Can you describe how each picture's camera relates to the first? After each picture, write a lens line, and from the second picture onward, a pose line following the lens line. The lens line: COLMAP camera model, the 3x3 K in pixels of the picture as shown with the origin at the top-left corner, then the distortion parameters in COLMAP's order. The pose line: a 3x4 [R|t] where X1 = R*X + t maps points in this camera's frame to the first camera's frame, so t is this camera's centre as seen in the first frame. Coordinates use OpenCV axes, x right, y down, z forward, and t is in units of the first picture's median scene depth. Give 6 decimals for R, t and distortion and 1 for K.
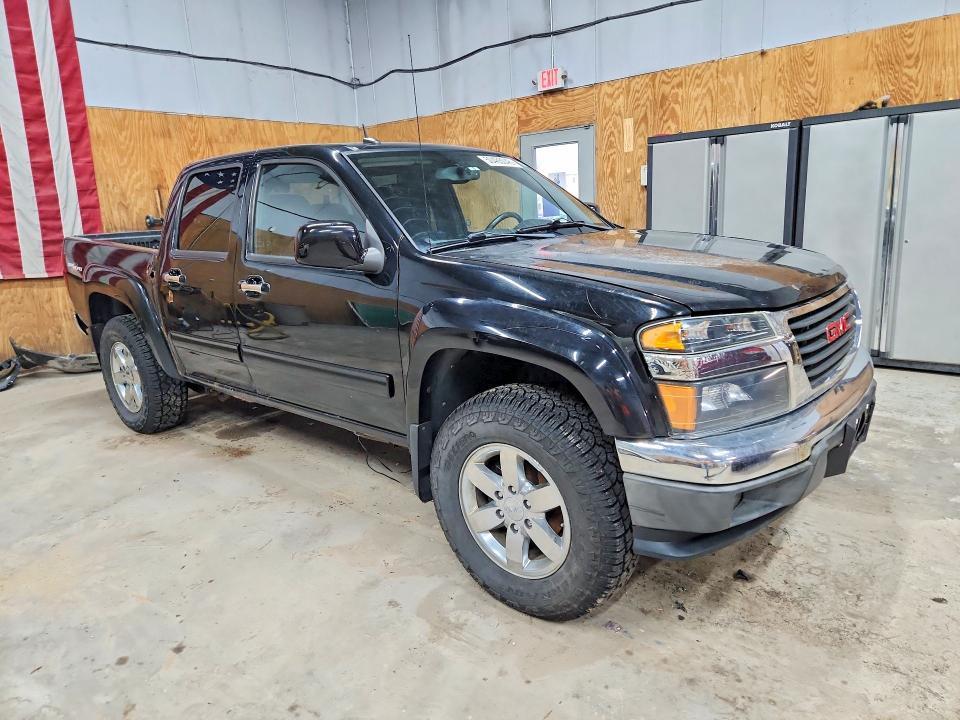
lens RADIAL K [[636.3, 0, 476.6], [0, 636.3, 358.1], [0, 0, 1]] dist [0.065659, -0.049201]
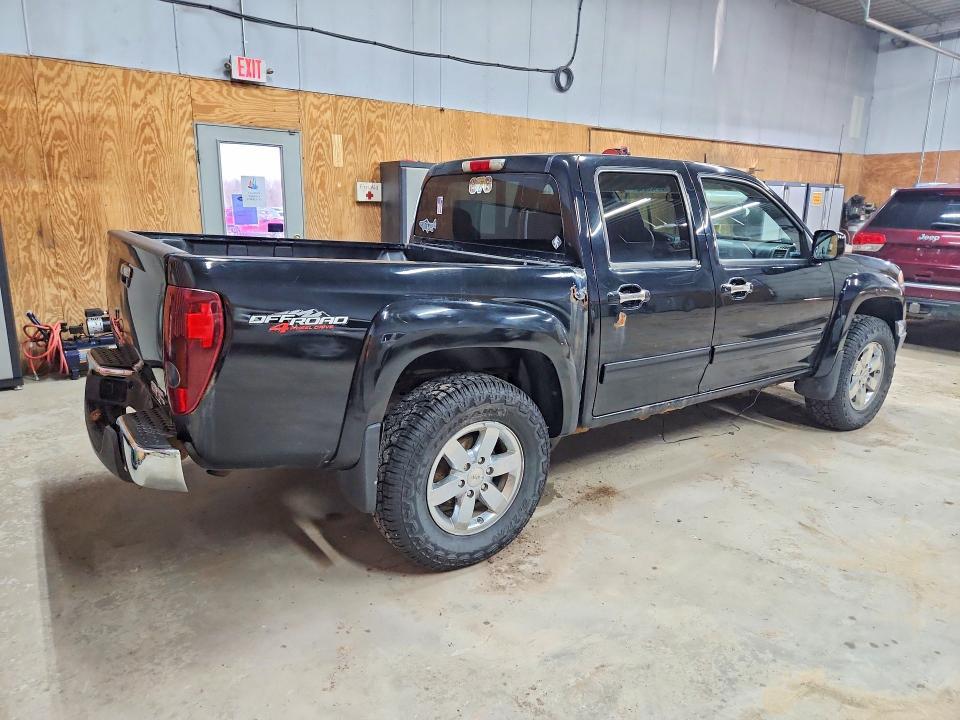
lens RADIAL K [[636.3, 0, 476.6], [0, 636.3, 358.1], [0, 0, 1]] dist [0.065659, -0.049201]
pose [[0.237495, -0.172189, 0.956006, -0.747447], [0.193126, 0.972887, 0.127253, -0.108235], [-0.951997, 0.154408, 0.264311, 0.556482]]
